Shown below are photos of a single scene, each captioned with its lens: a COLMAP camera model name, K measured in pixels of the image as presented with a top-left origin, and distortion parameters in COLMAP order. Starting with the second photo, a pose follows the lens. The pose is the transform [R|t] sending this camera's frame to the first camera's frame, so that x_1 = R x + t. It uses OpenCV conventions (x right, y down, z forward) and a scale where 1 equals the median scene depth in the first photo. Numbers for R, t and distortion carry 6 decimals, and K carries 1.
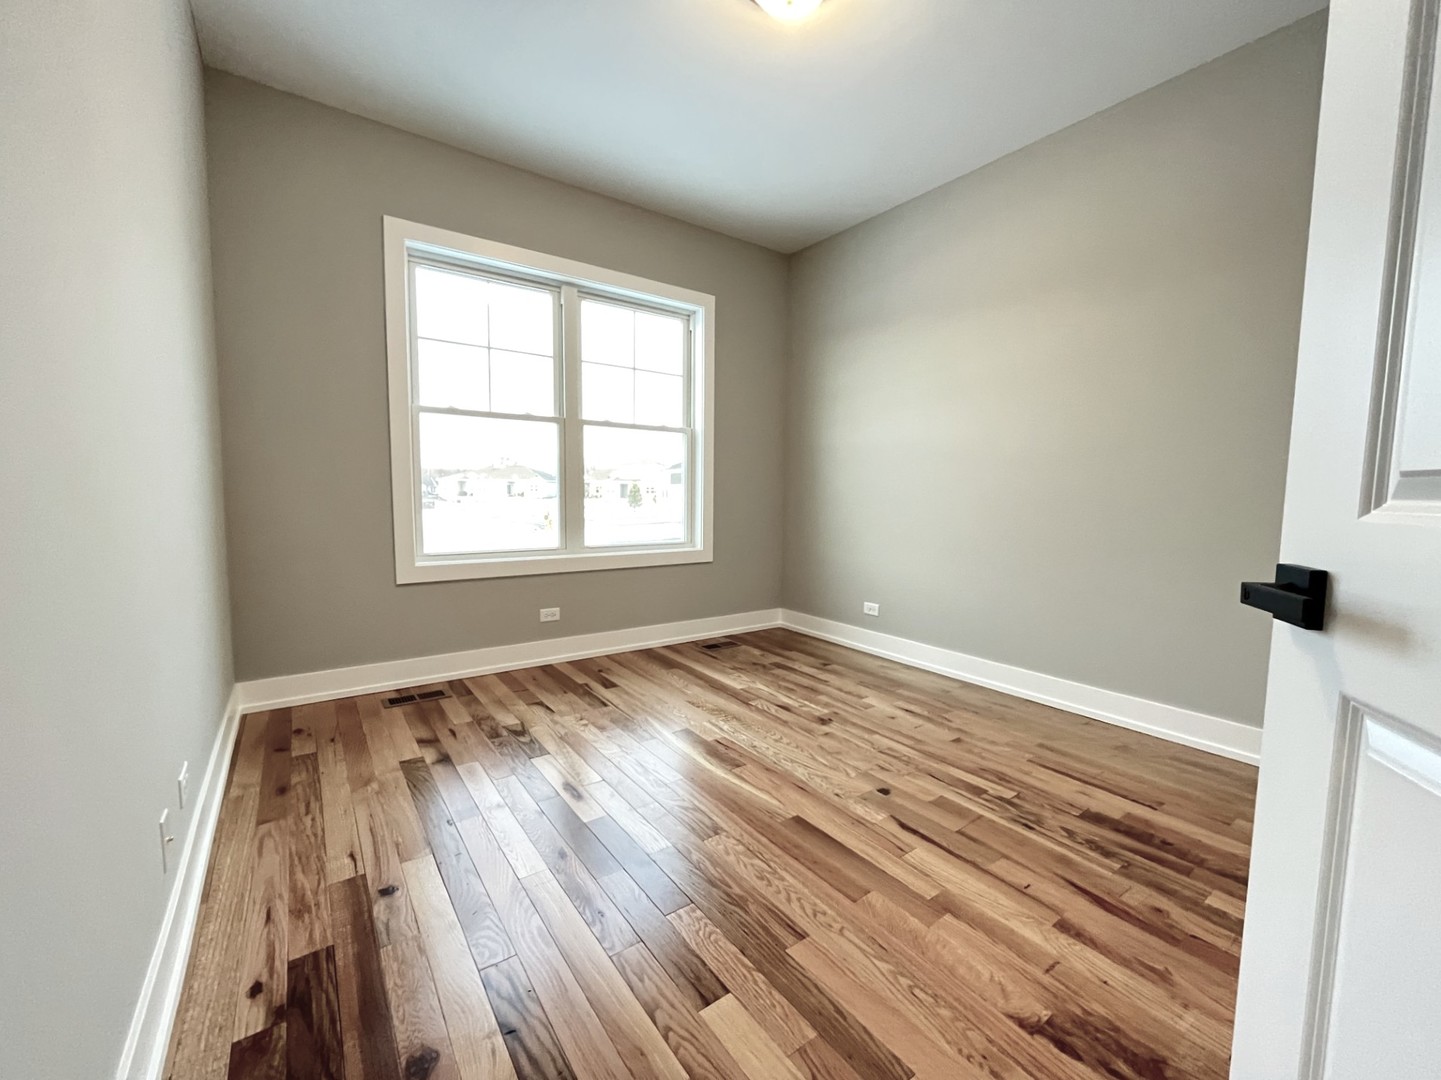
lens RADIAL K [[599.3, 0, 726.9], [0, 599.3, 545.9], [0, 0, 1]] dist [-0.000394, -0.000226]
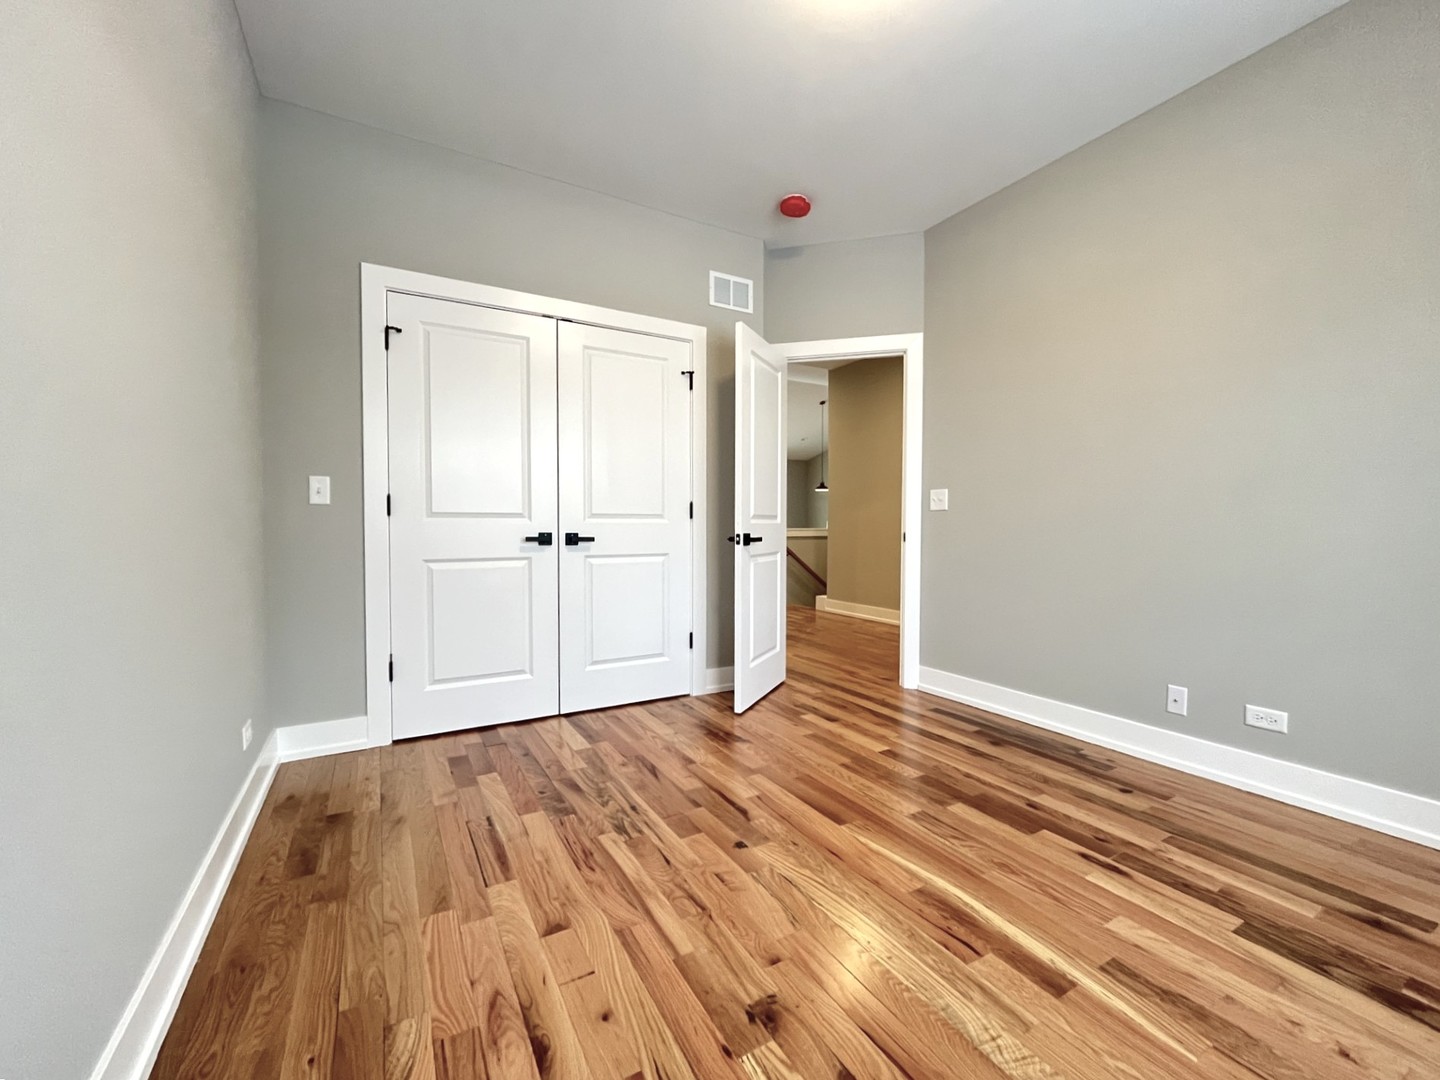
lens RADIAL K [[598.9, 0, 721.8], [0, 598.9, 540.6], [0, 0, 1]] dist [-0.000394, -0.000226]
pose [[-0.993273, -0.018225, 0.114357, 0.189418], [-0.005172, 0.993534, 0.113416, -0.142644], [-0.115684, 0.112062, -0.986944, 1.780632]]
